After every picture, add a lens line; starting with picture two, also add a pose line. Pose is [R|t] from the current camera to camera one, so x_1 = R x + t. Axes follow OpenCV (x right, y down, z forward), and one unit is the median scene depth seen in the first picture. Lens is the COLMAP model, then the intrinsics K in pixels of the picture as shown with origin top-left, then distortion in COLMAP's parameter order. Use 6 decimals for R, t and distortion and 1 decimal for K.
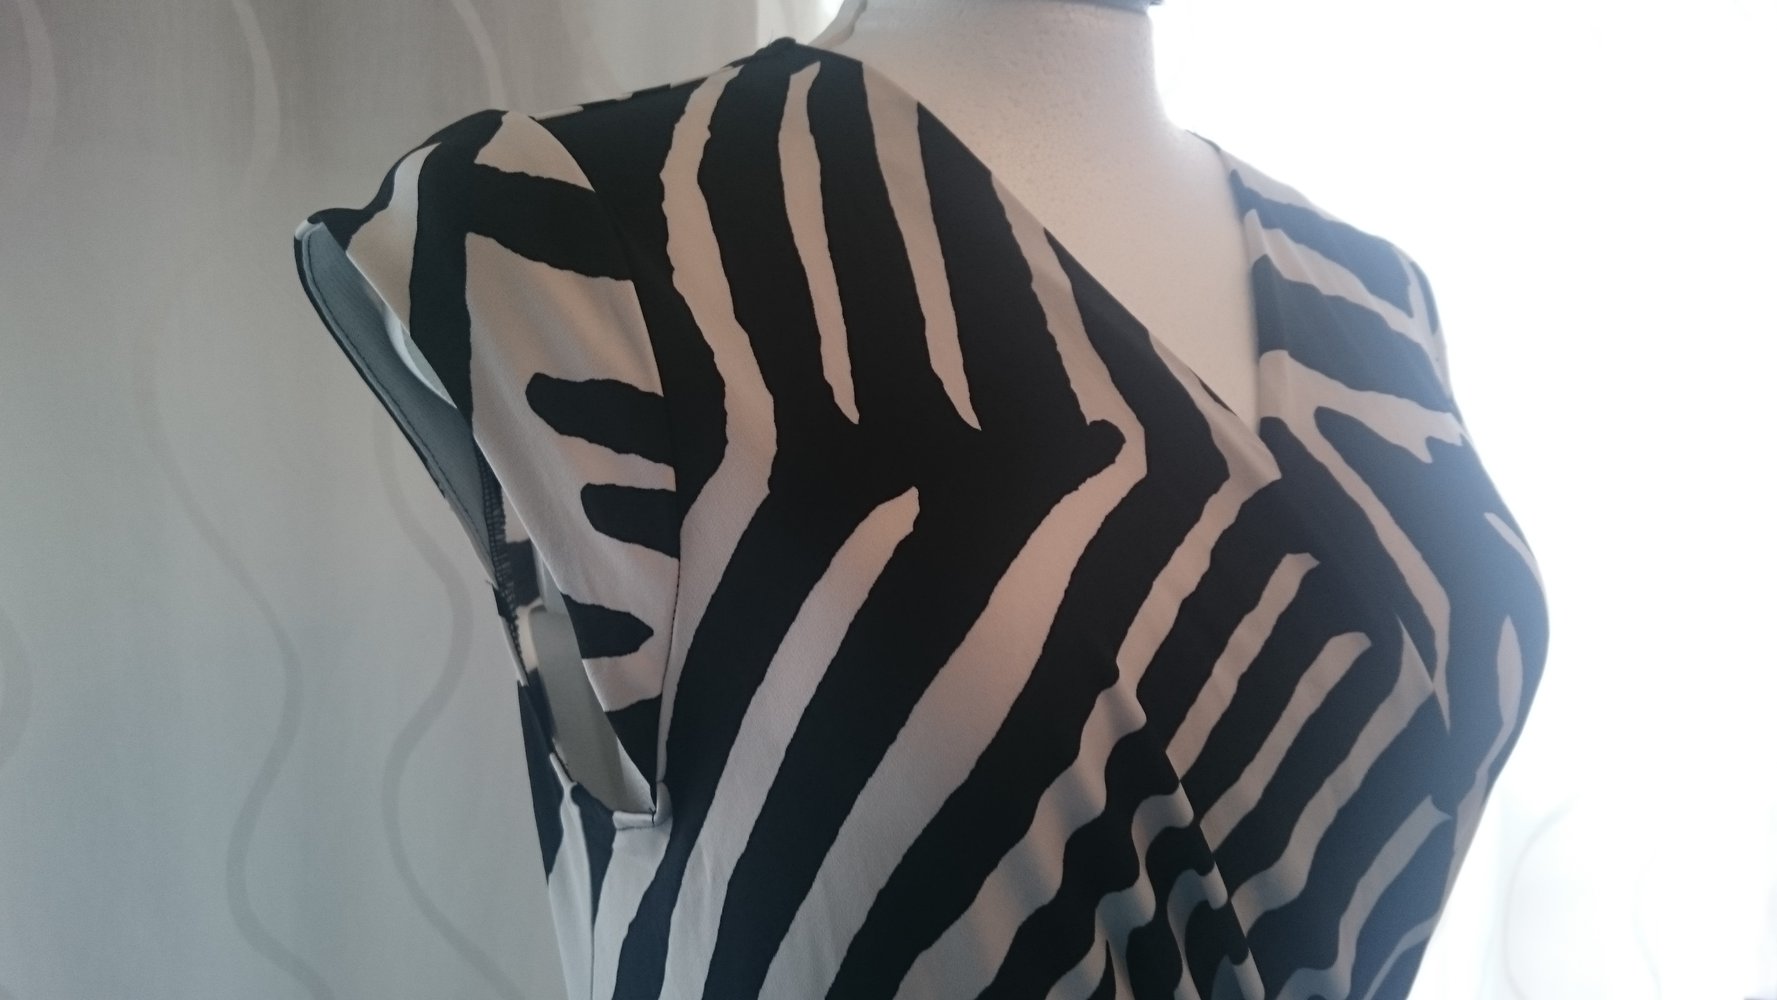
lens RADIAL K [[1246.1, 0, 888.5], [0, 1246.1, 500.0], [0, 0, 1]] dist [0.048630, -0.002963]
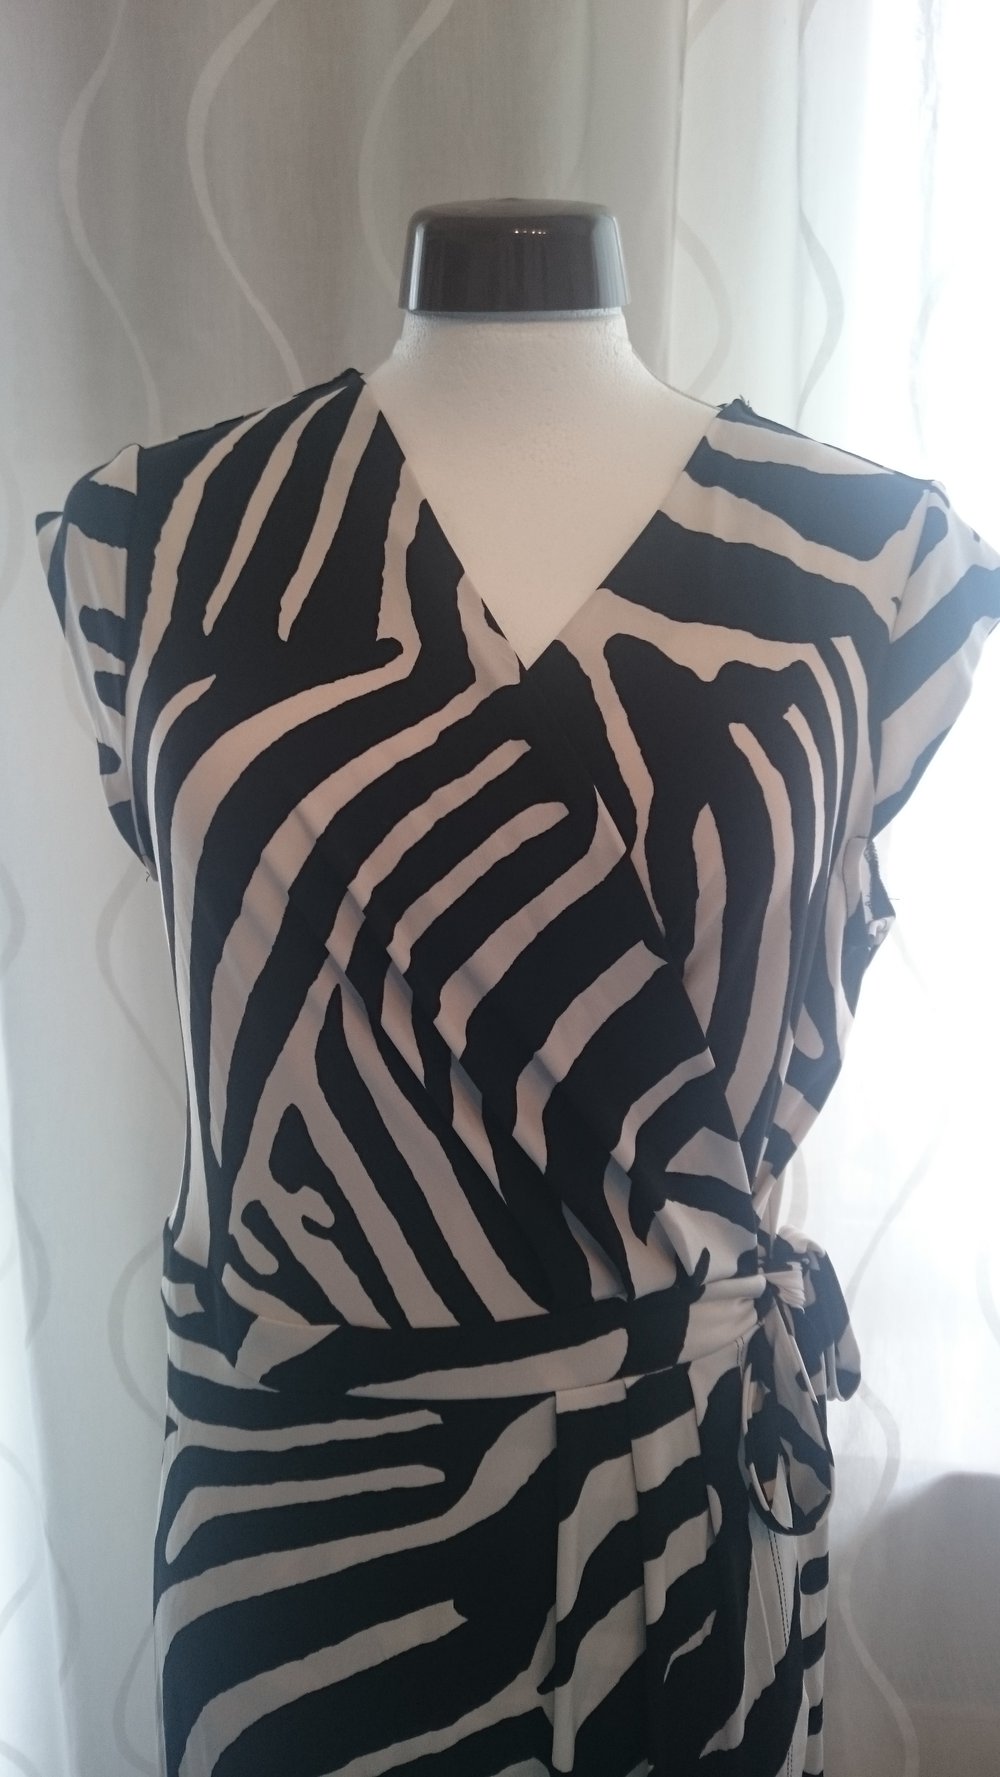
lens RADIAL K [[1246.1, 0, 500.0], [0, 1246.1, 888.5], [0, 0, 1]] dist [0.048630, -0.002963]
pose [[0.839928, 0.105732, -0.532299, 1.064903], [-0.061645, 0.993077, 0.099986, 0.069861], [0.539186, -0.051167, 0.840631, -0.148547]]
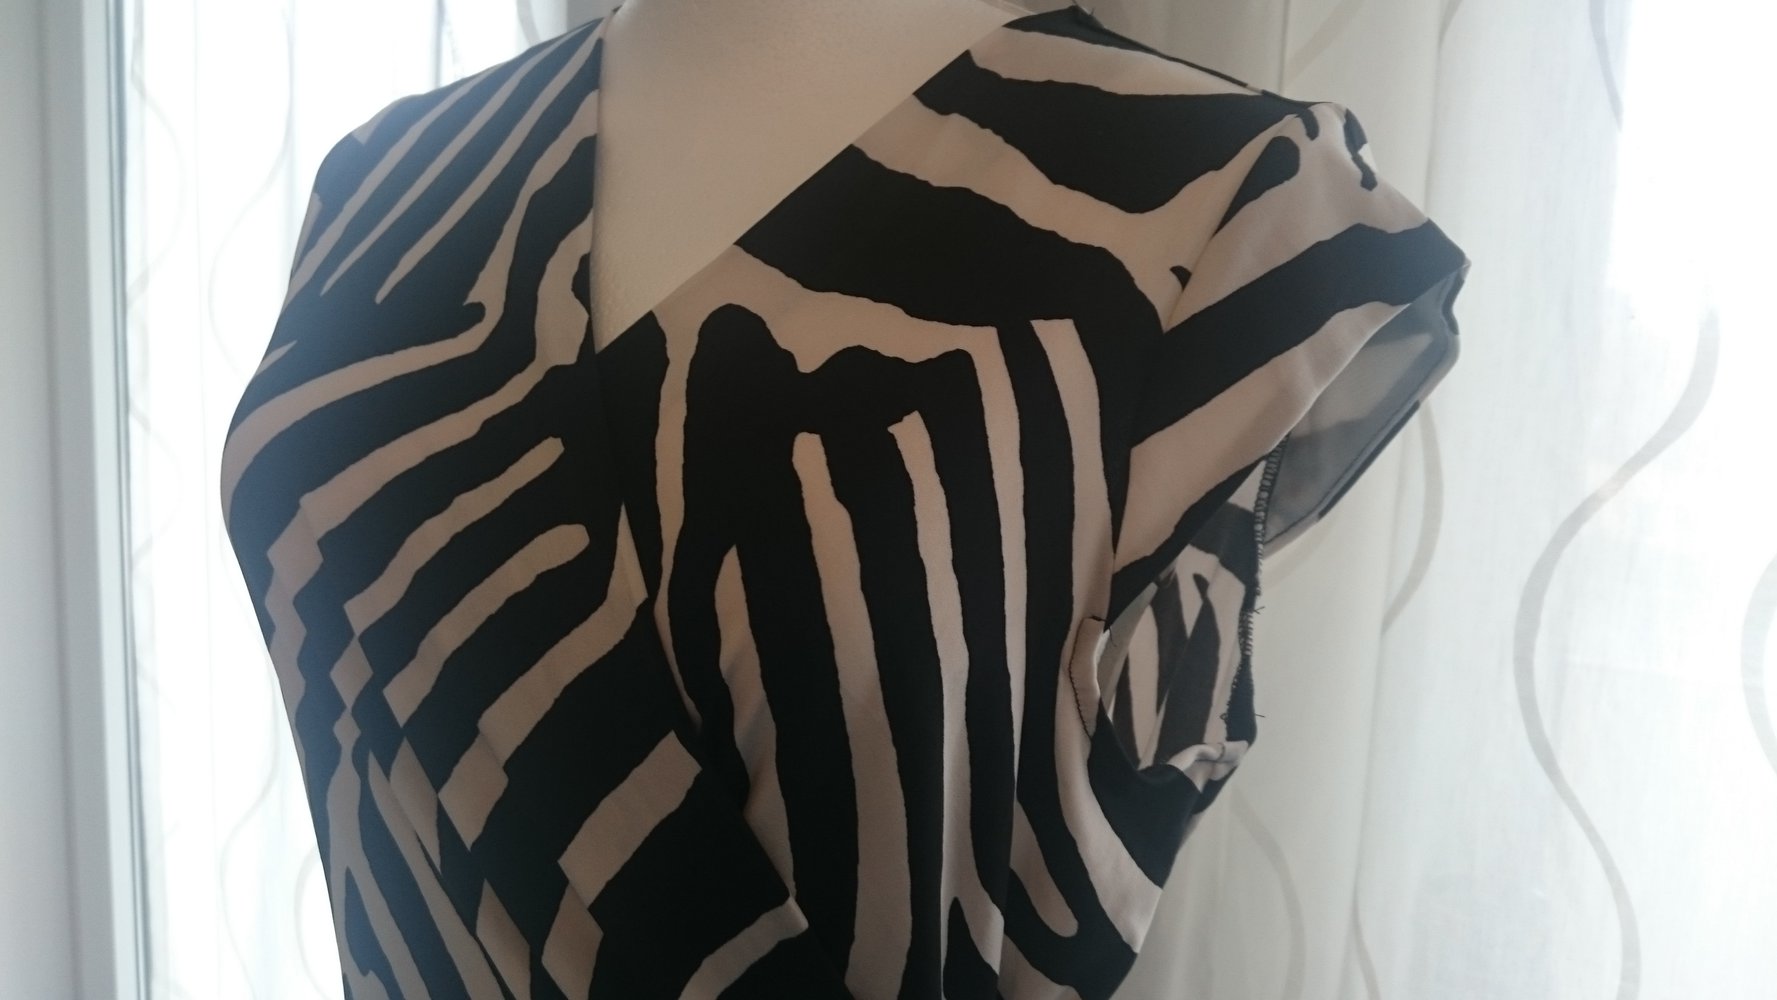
lens RADIAL K [[1246.1, 0, 888.5], [0, 1246.1, 500.0], [0, 0, 1]] dist [0.048630, -0.002963]
pose [[0.572502, 0.124898, -0.810334, 1.331296], [-0.128538, 0.989781, 0.061744, -0.004367], [0.809765, 0.068810, 0.582706, 0.647059]]
